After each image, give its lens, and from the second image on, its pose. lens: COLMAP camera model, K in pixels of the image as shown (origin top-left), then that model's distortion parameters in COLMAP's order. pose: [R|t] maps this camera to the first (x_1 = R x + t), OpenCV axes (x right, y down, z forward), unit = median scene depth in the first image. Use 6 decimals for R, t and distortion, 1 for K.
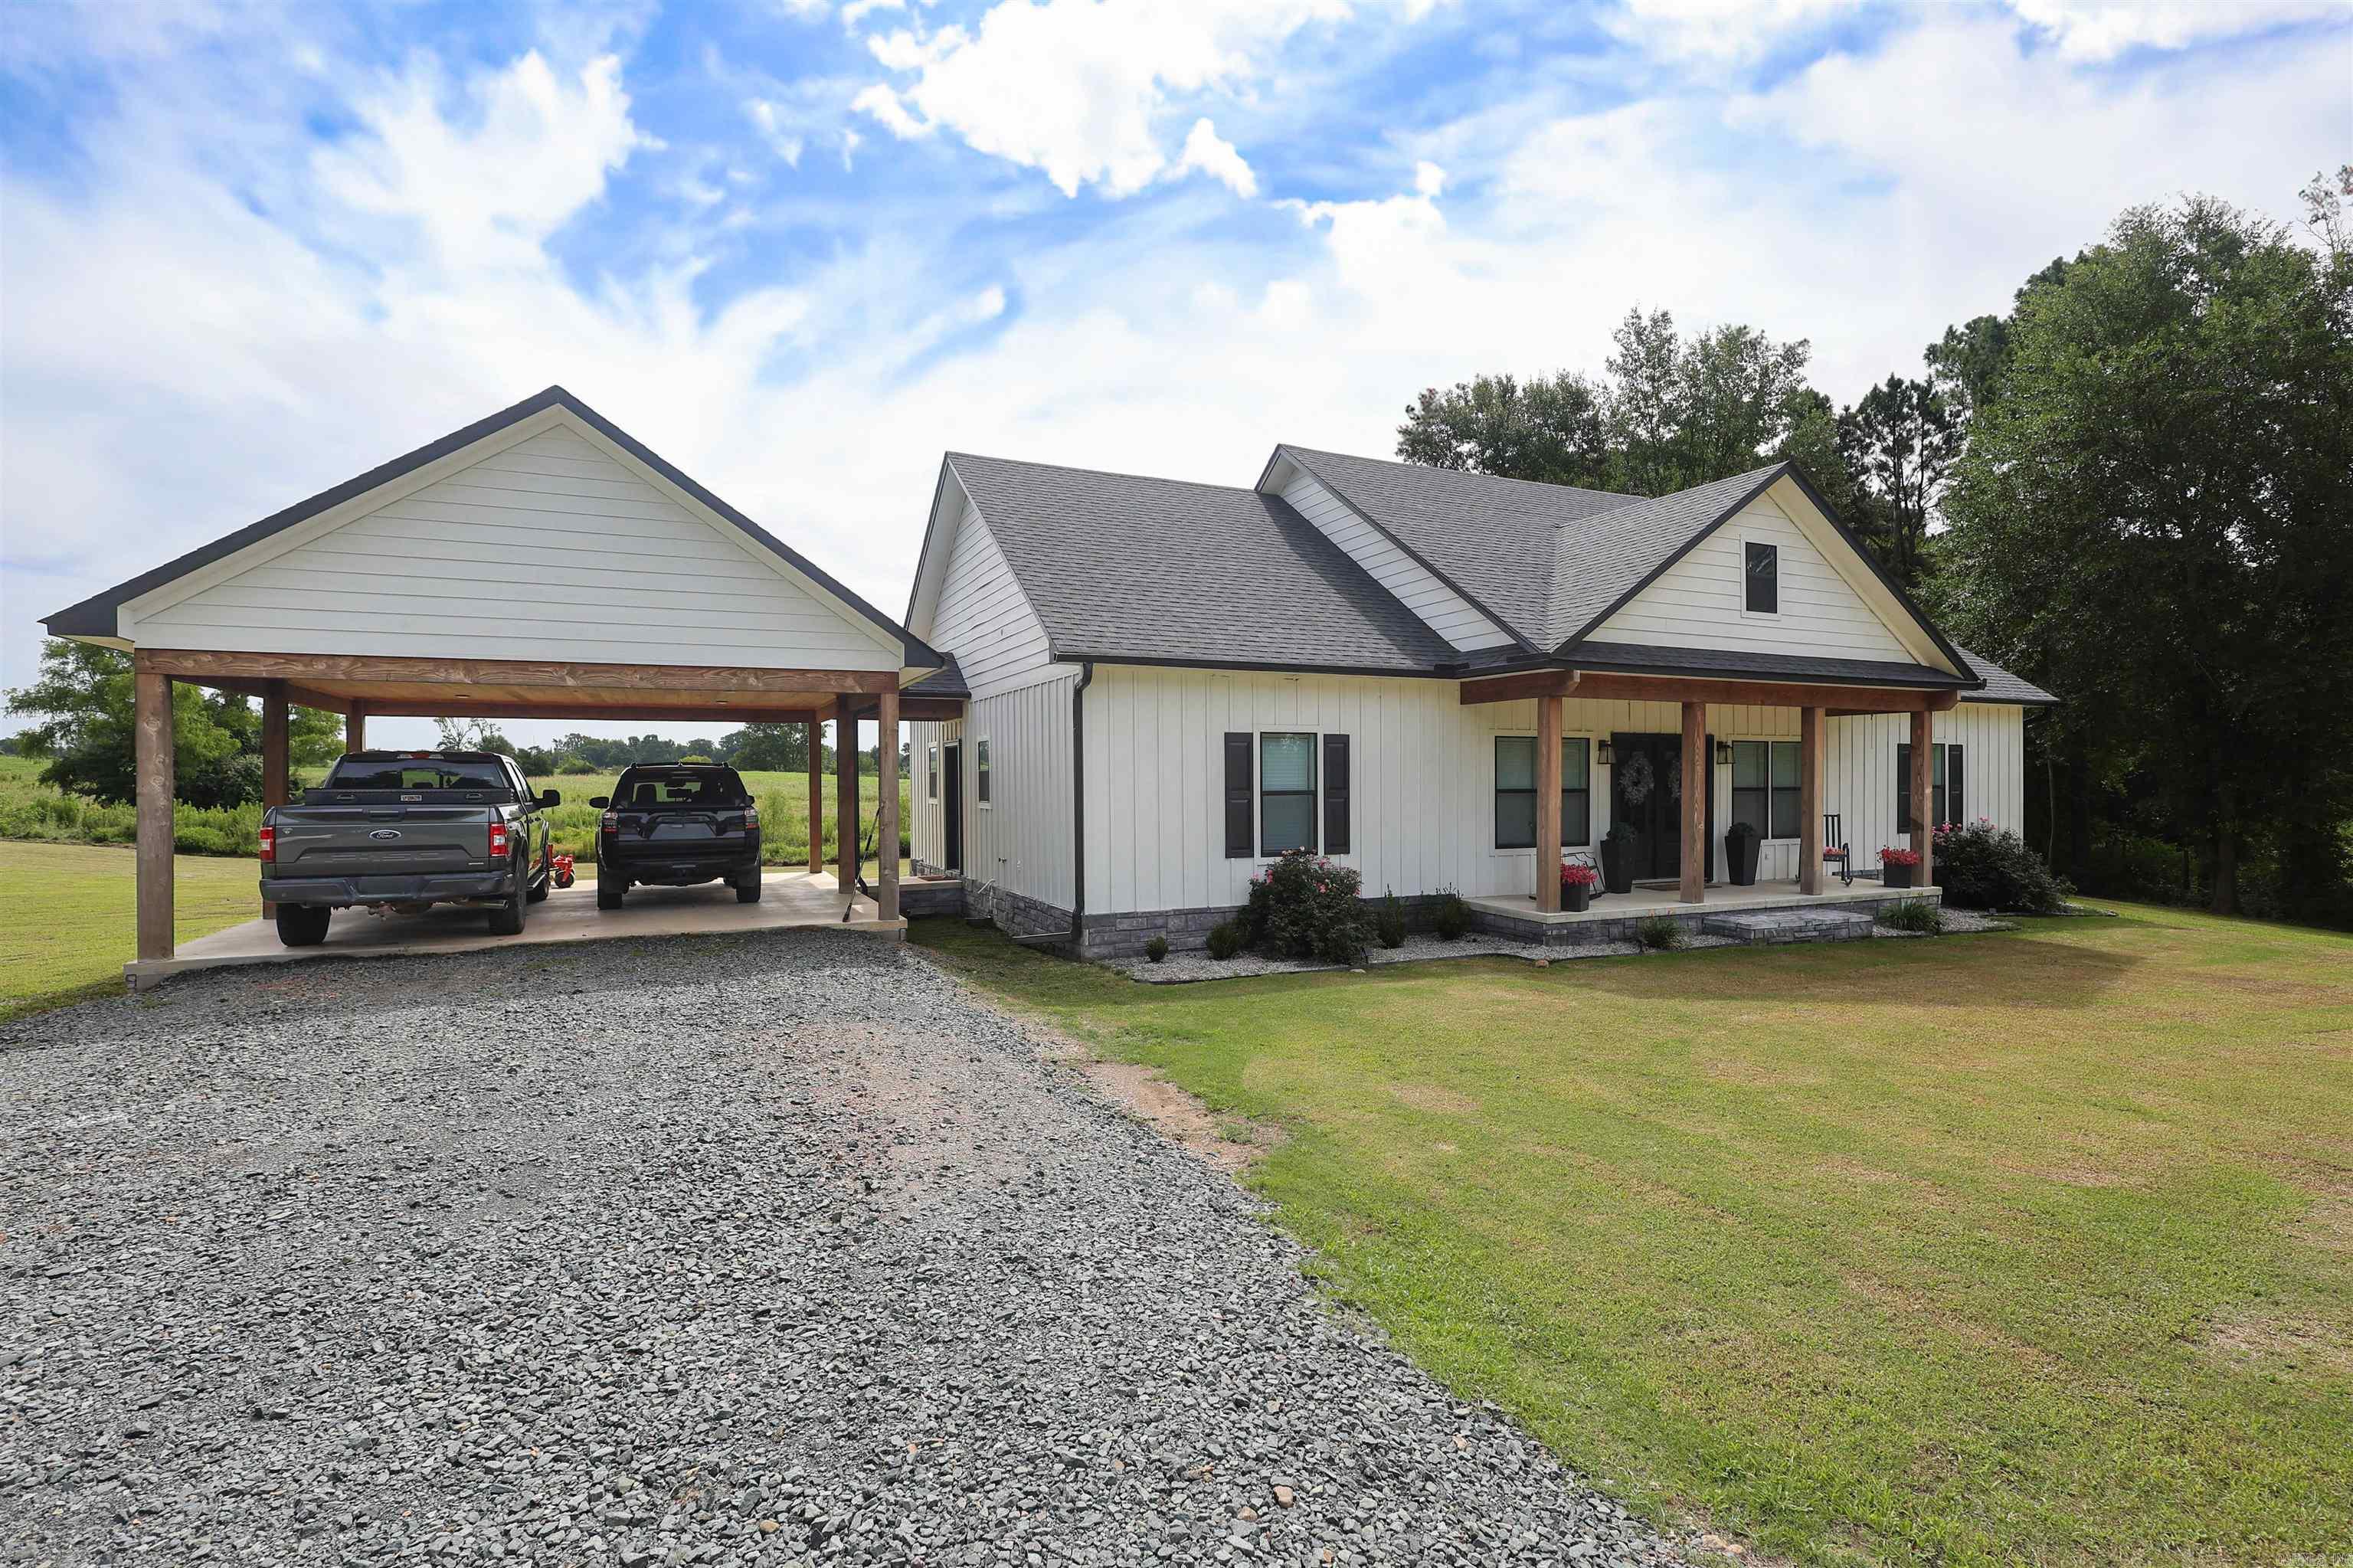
lens RADIAL K [[1088.0, 0, 1184.5], [0, 1088.0, 784.9], [0, 0, 1]] dist [0.003632, 0.000313]
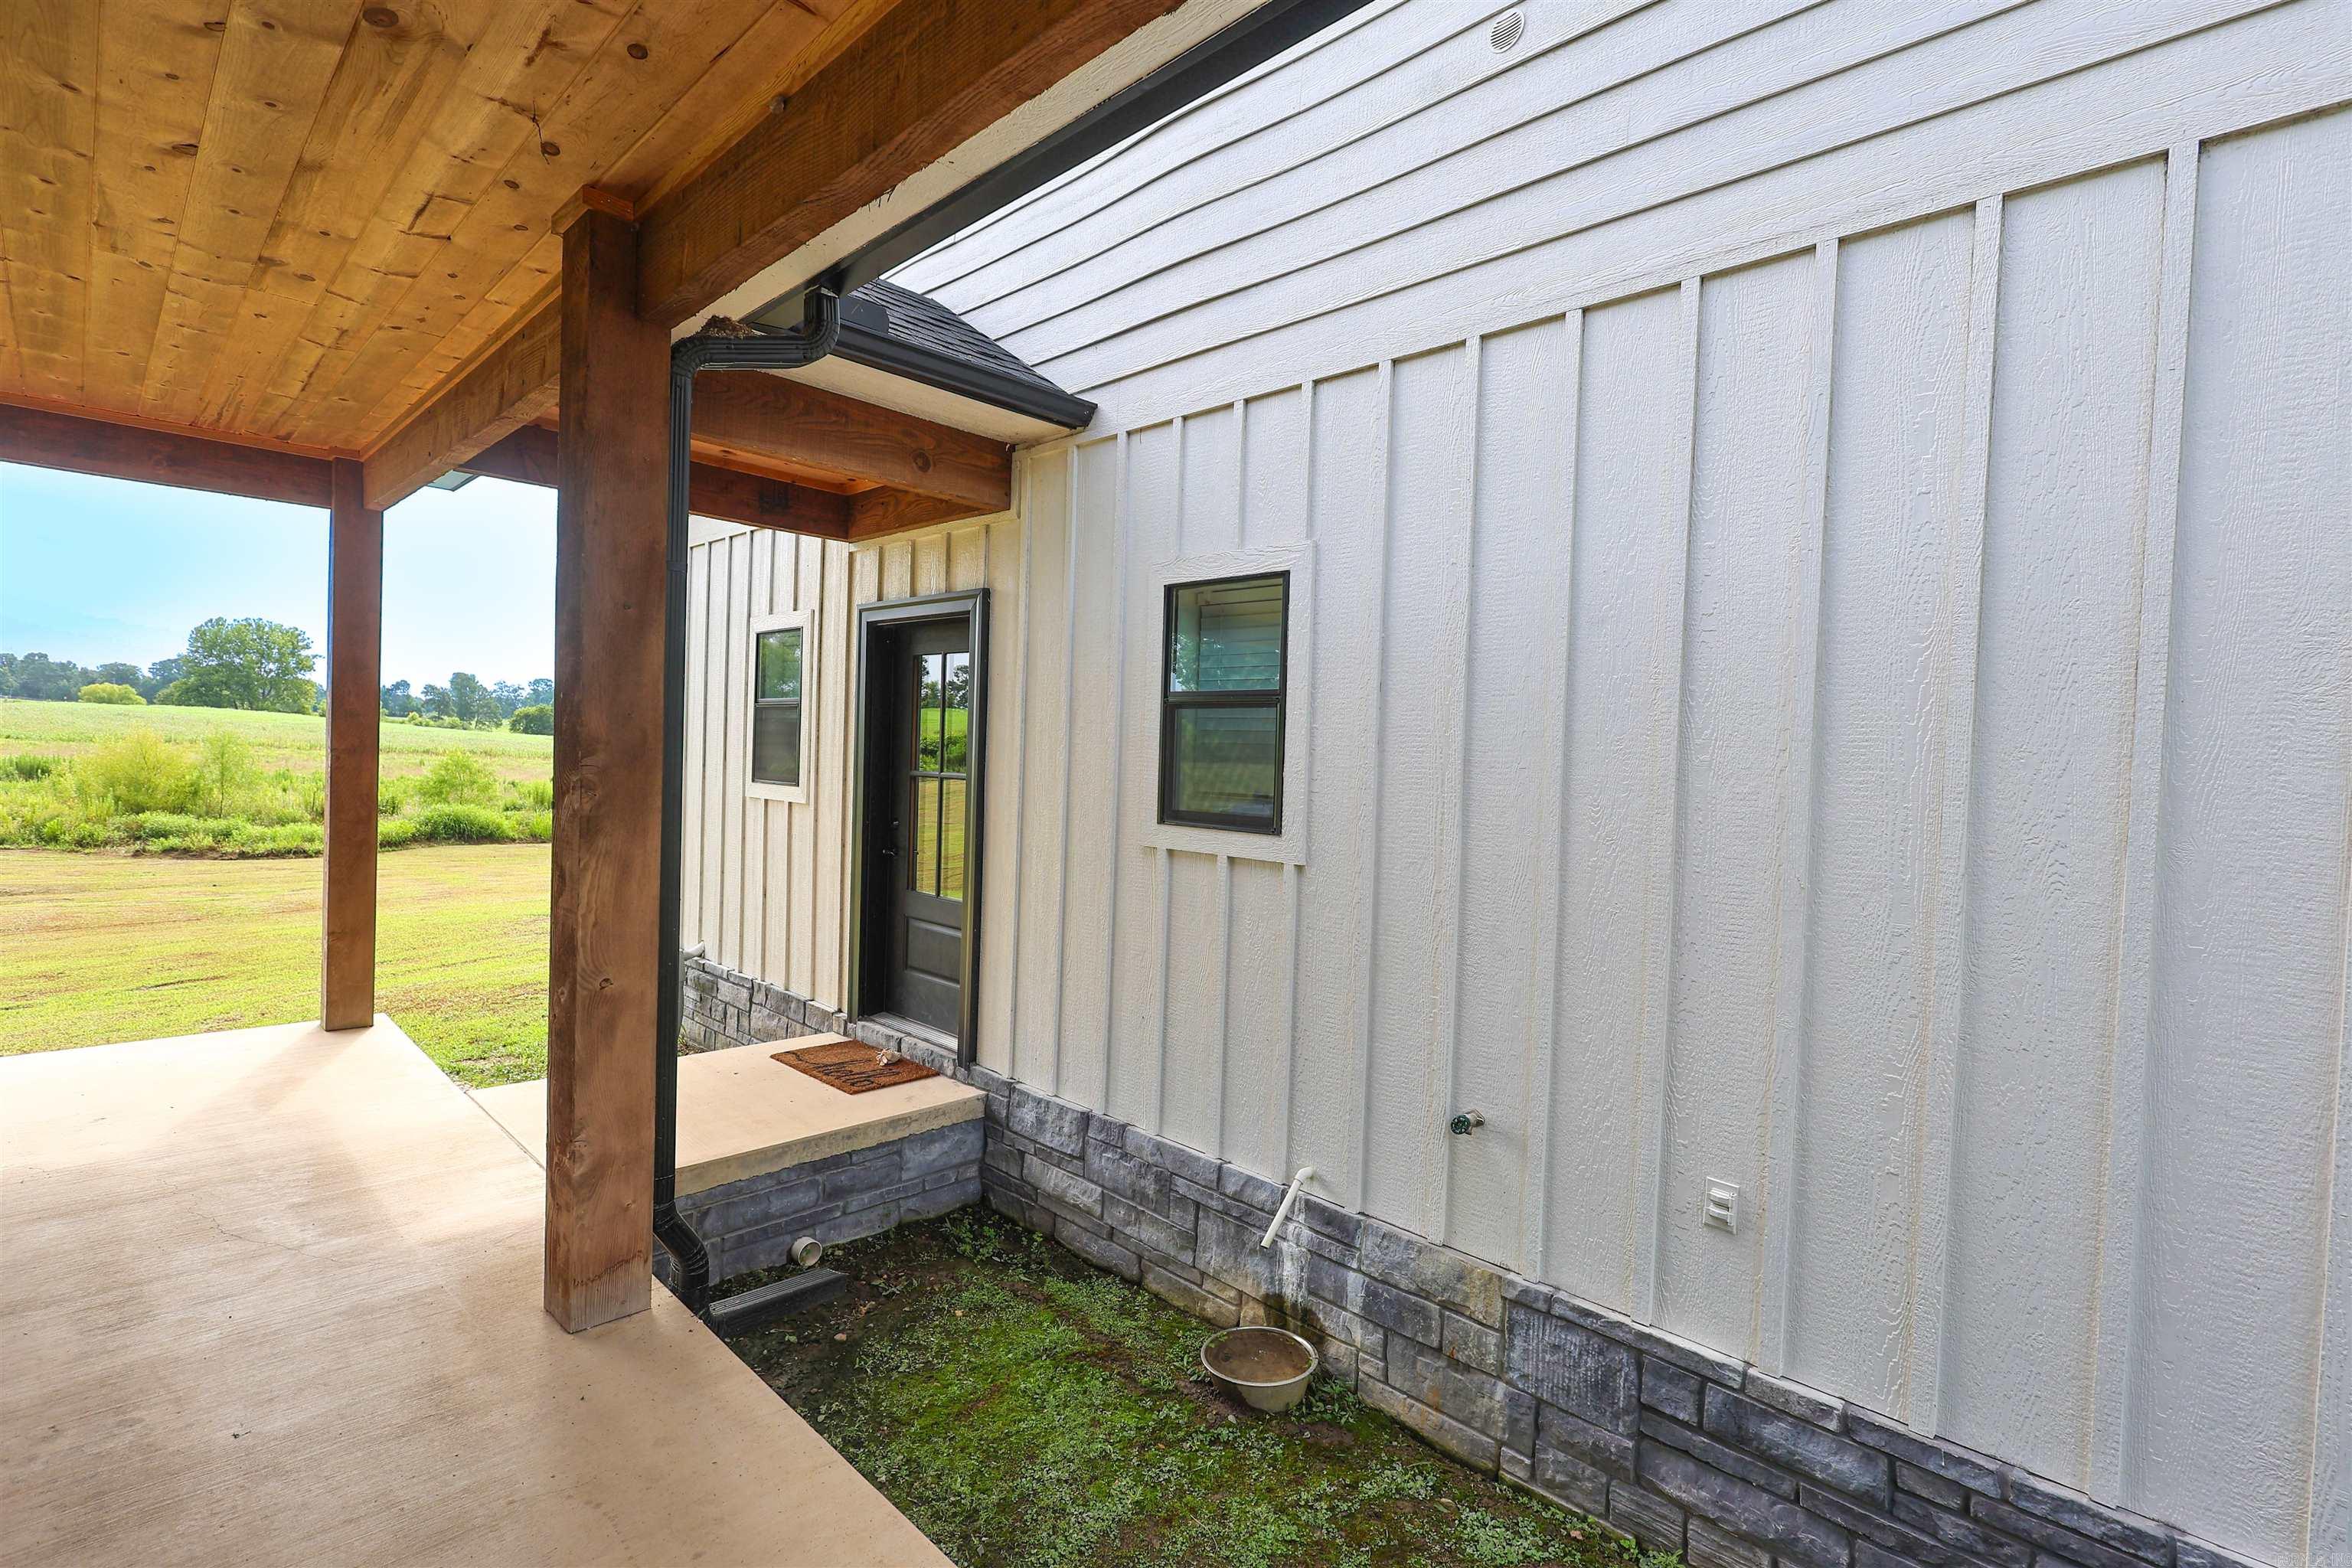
lens RADIAL K [[1087.5, 0, 1160.8], [0, 1087.5, 791.5], [0, 0, 1]] dist [0.003632, 0.000313]
pose [[0.940894, 0.028853, 0.337471, -0.051484], [-0.039801, 0.998880, 0.025567, 0.000518], [-0.336356, -0.037487, 0.940989, 0.144984]]
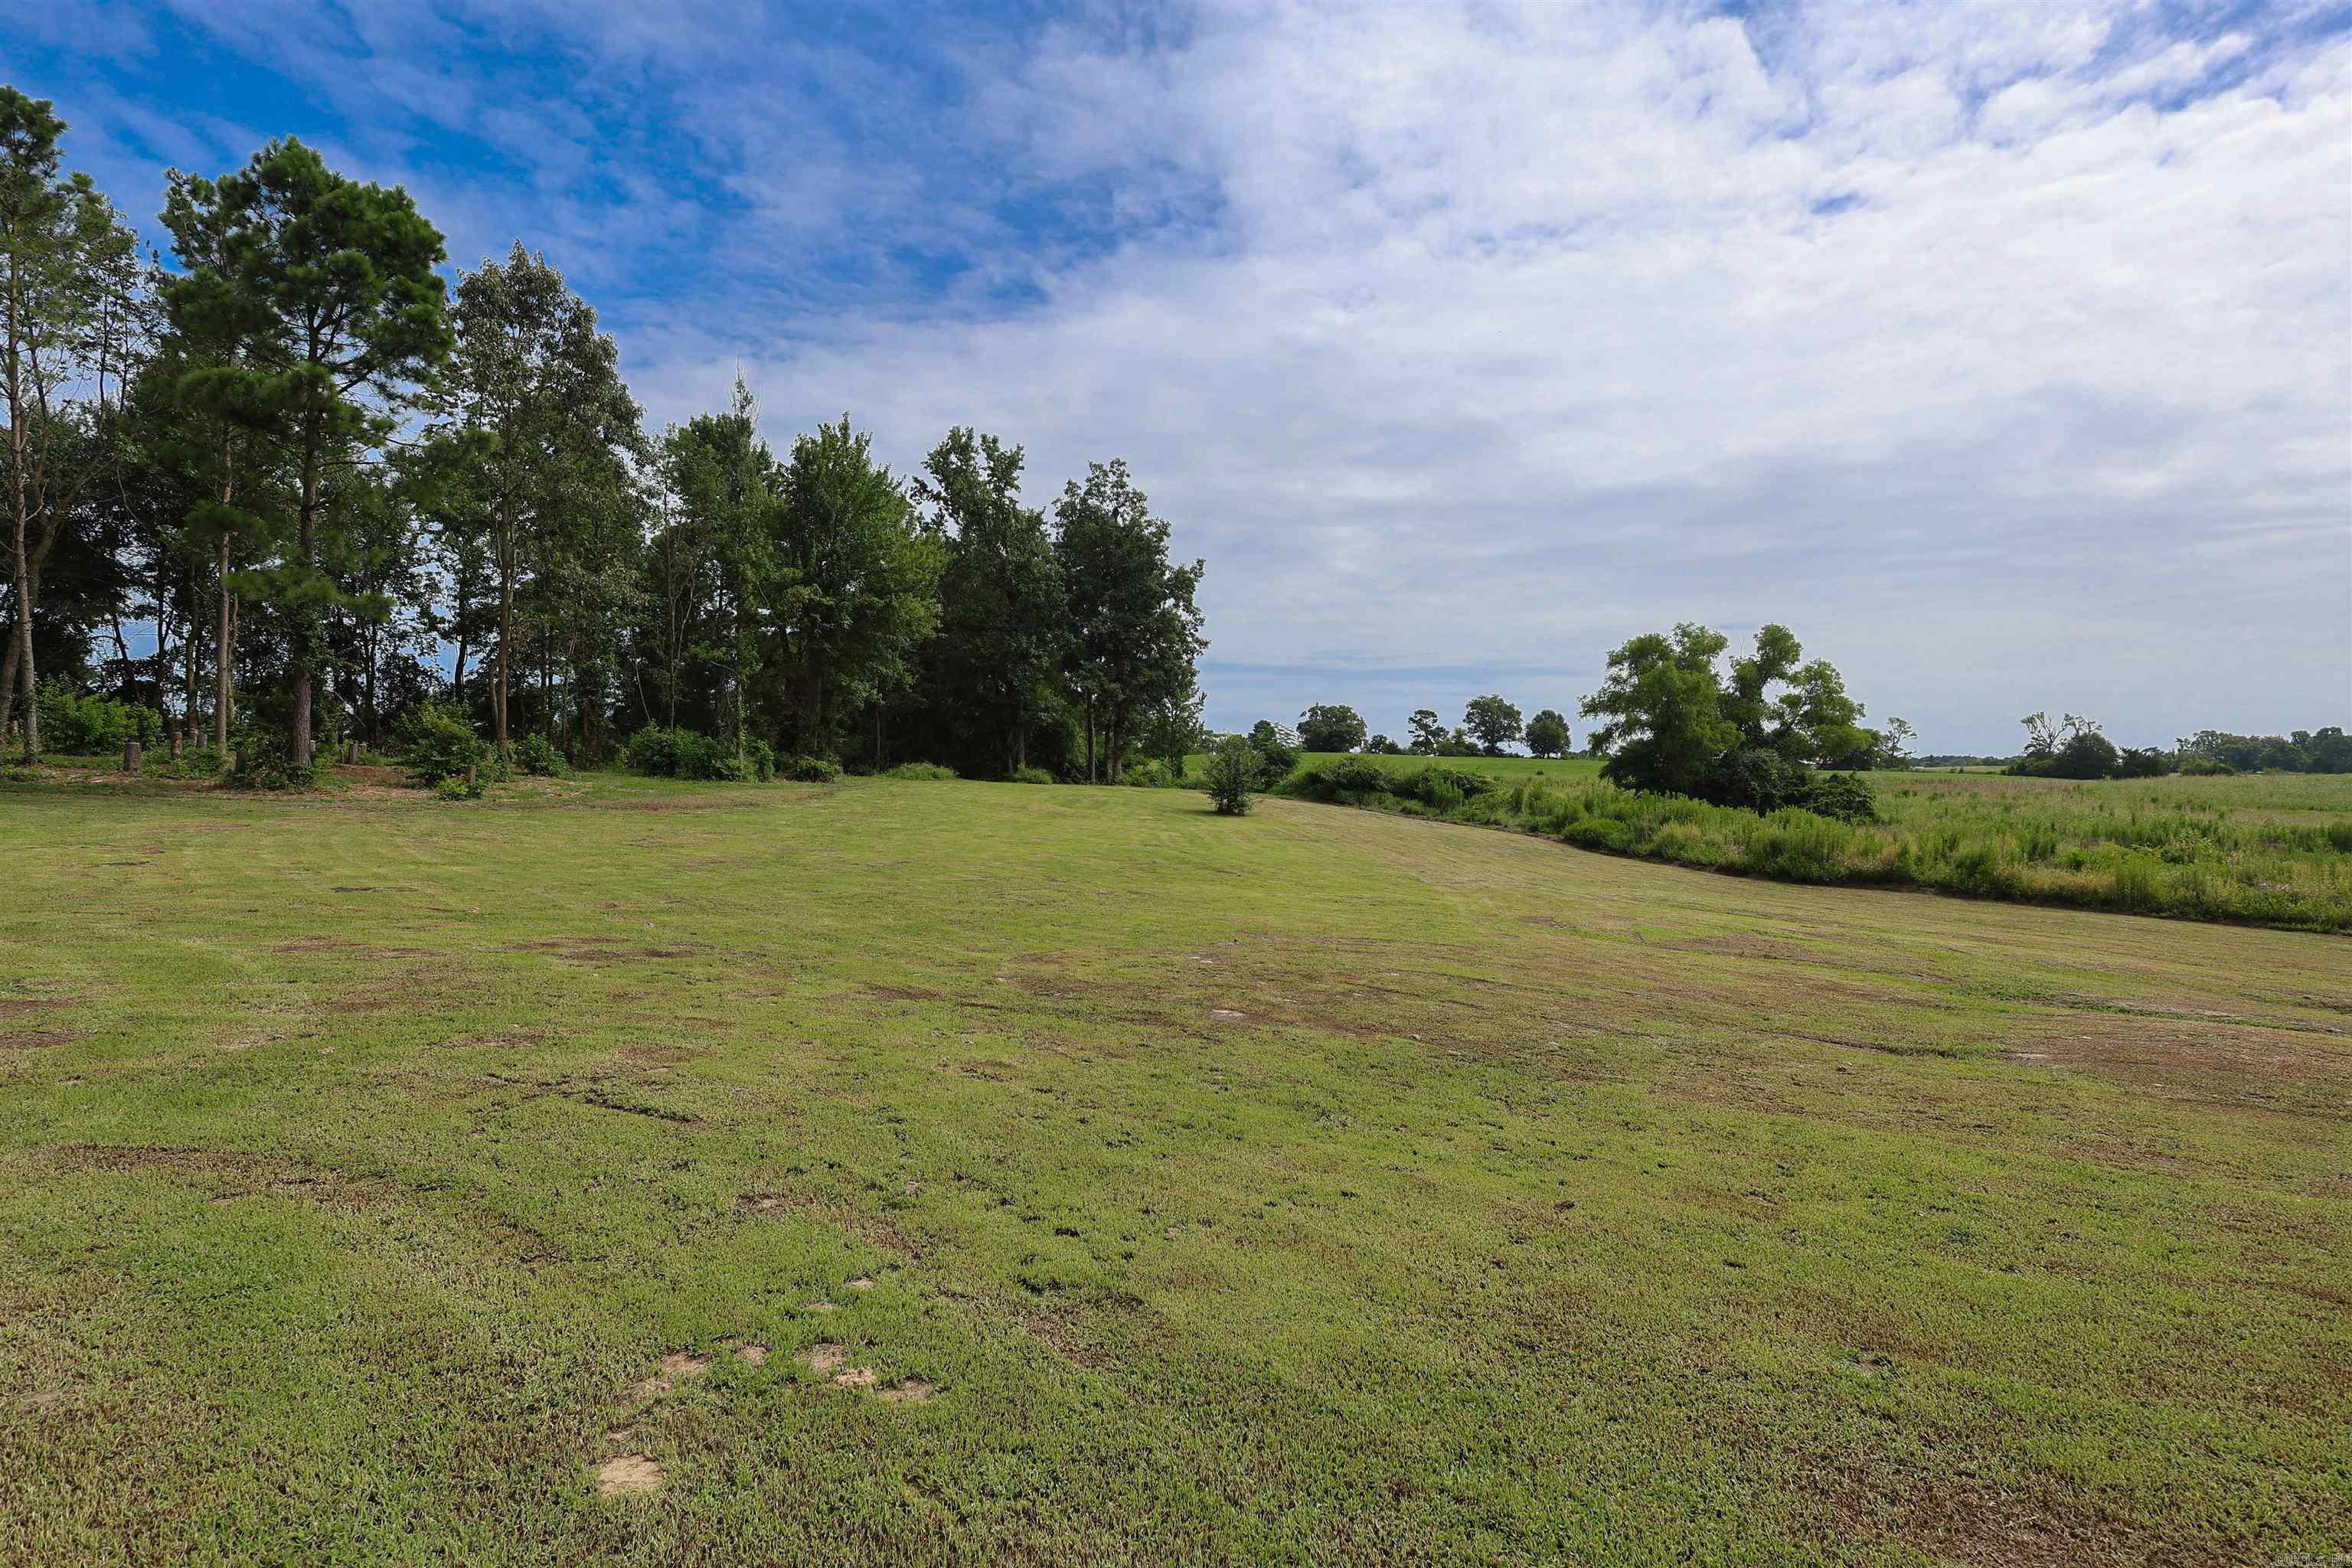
lens RADIAL K [[1087.5, 0, 1169.8], [0, 1087.5, 771.9], [0, 0, 1]] dist [0.003632, 0.000313]
pose [[0.295016, -0.008768, -0.955452, -0.111839], [-0.008851, 0.999890, -0.011909, 0.008616], [0.955451, 0.011970, 0.294906, 0.245801]]
